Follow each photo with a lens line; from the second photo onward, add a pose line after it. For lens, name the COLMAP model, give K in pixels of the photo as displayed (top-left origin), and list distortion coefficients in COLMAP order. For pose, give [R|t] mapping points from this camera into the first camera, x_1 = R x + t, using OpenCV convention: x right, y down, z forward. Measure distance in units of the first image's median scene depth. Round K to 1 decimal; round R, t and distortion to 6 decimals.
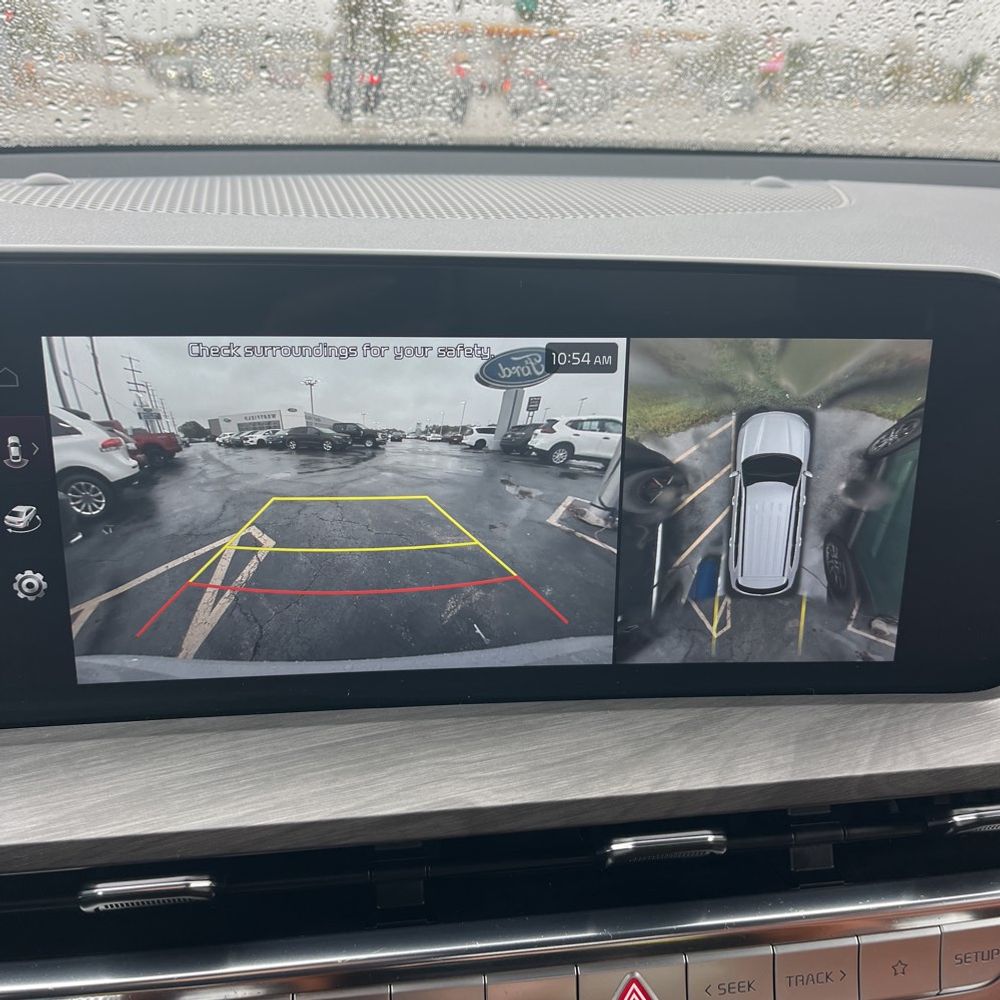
lens RADIAL K [[1094.1, 0, 498.3], [0, 1094.1, 489.0], [0, 0, 1]] dist [-0.023876, 0.067861]
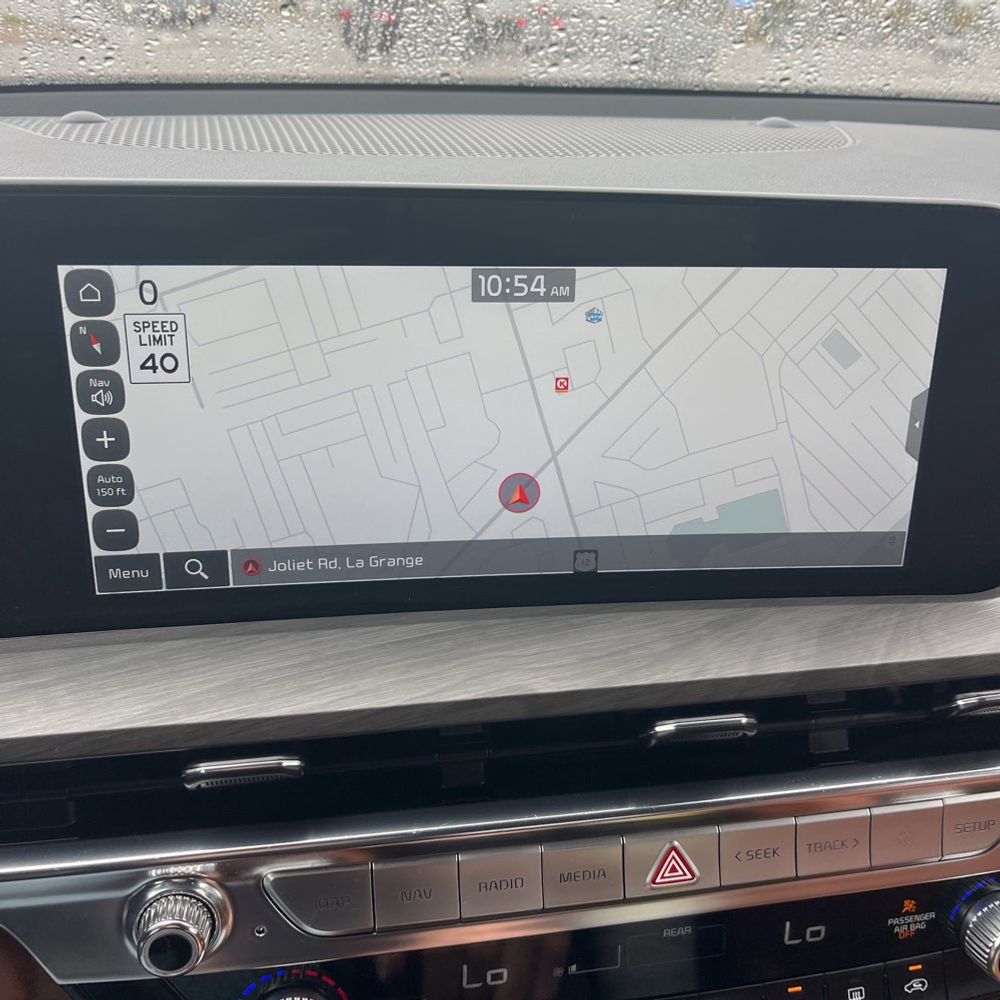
lens RADIAL K [[1088.5, 0, 500.0], [0, 1088.5, 500.0], [0, 0, 1]] dist [0.026048, -0.053277]
pose [[0.999553, -0.007011, 0.029071, -0.045265], [0.005309, 0.998290, 0.058209, 0.015472], [-0.029429, -0.058029, 0.997881, -0.048541]]
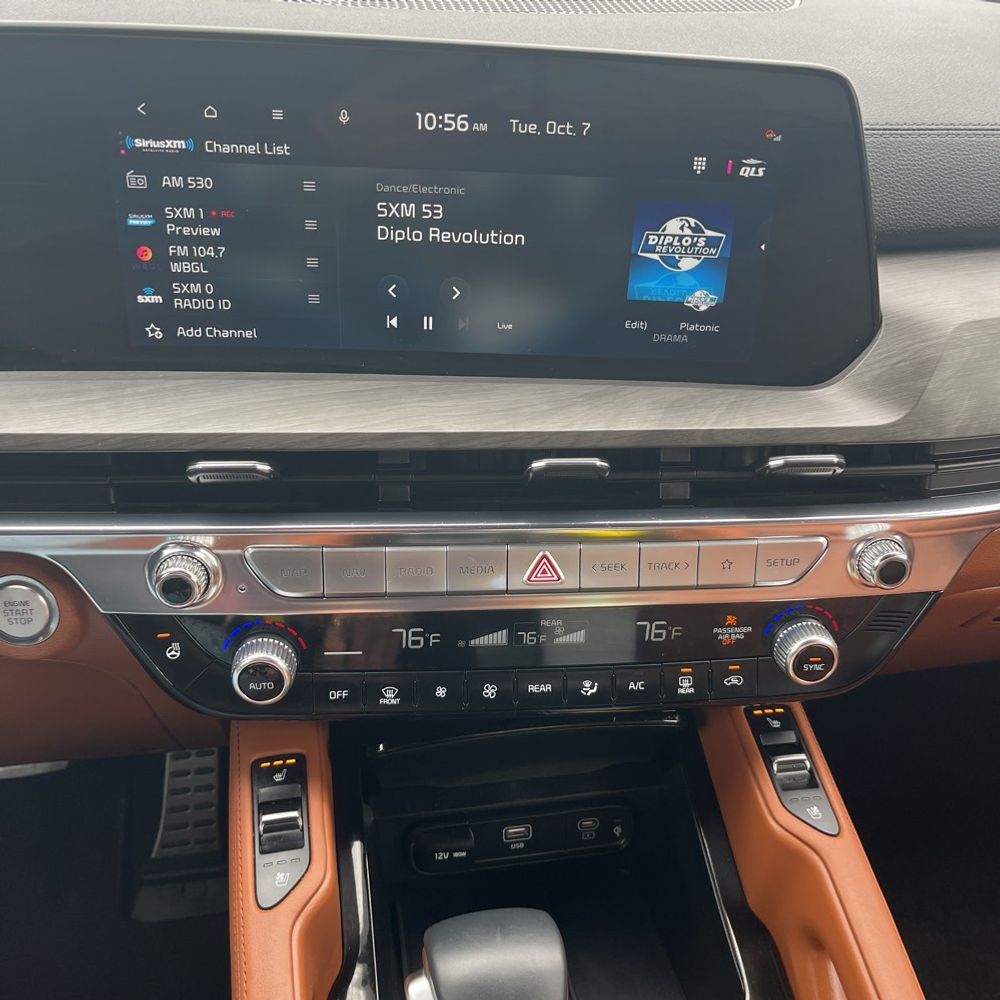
lens RADIAL K [[1088.5, 0, 500.0], [0, 1088.5, 500.0], [0, 0, 1]] dist [0.026048, -0.053277]
pose [[0.998031, 0.051850, -0.035307, 0.060887], [-0.044208, 0.980680, 0.190559, 0.047422], [0.044505, -0.188622, 0.981041, -0.259991]]
